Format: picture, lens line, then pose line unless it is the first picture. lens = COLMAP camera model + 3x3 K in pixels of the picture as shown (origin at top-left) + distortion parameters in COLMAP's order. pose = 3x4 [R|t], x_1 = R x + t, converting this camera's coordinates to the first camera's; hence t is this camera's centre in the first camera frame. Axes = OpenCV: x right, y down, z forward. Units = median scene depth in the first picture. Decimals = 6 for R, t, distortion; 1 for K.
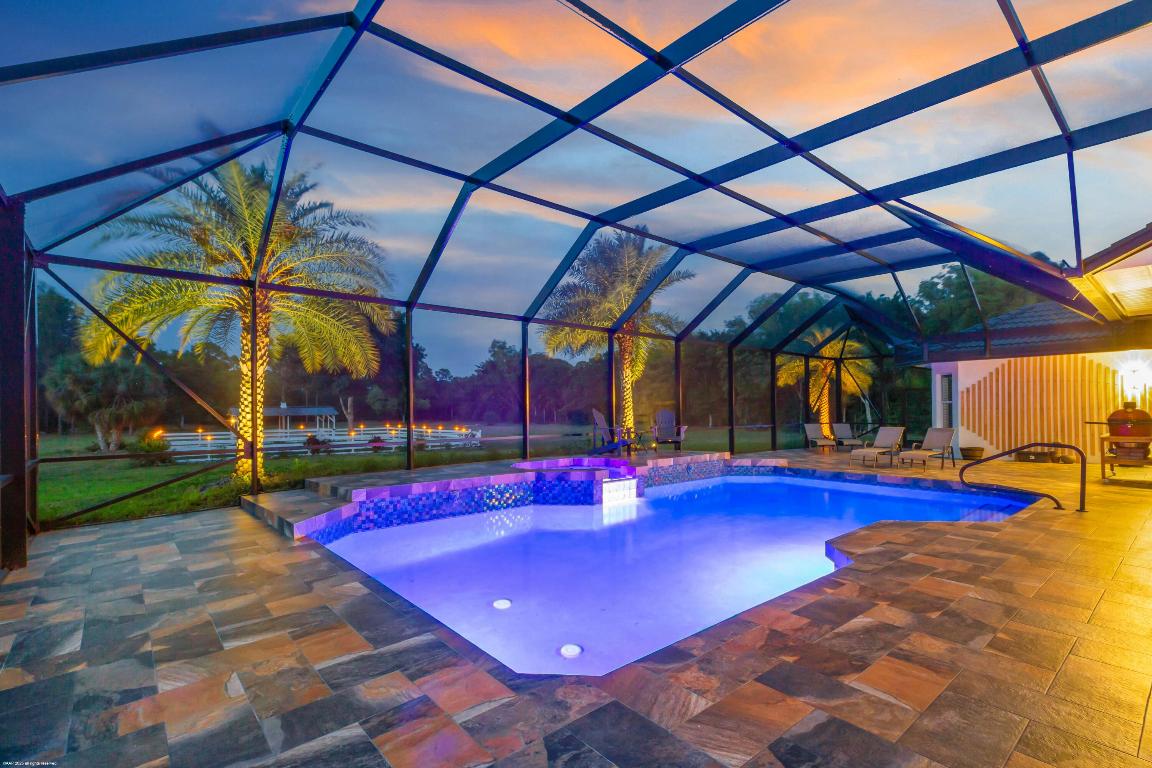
lens RADIAL K [[536.8, 0, 575.7], [0, 536.8, 407.6], [0, 0, 1]] dist [-0.000928, -0.000583]
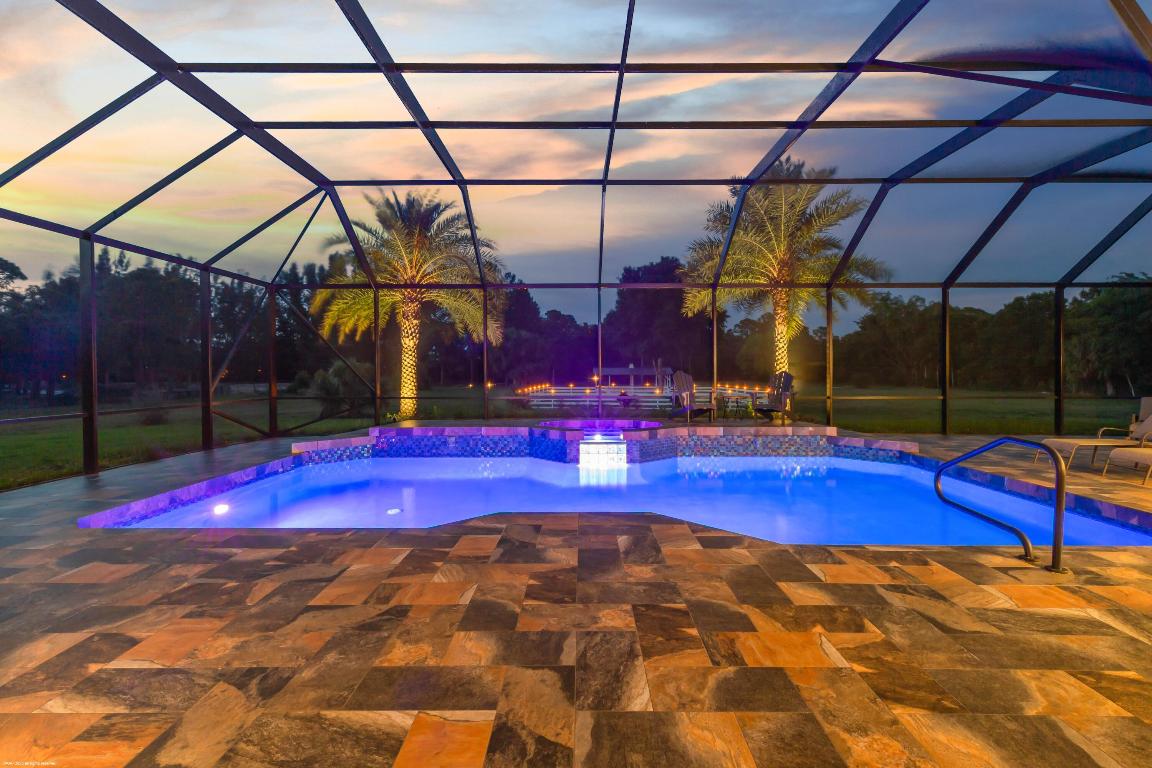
lens RADIAL K [[529.3, 0, 576.0], [0, 529.3, 384.0], [0, 0, 1]] dist [0.014315, 0.000329]
pose [[0.755825, 0.021712, -0.654413, 0.764079], [-0.001671, 0.999511, 0.031232, -0.007227], [0.654771, -0.022513, 0.755492, 0.242835]]
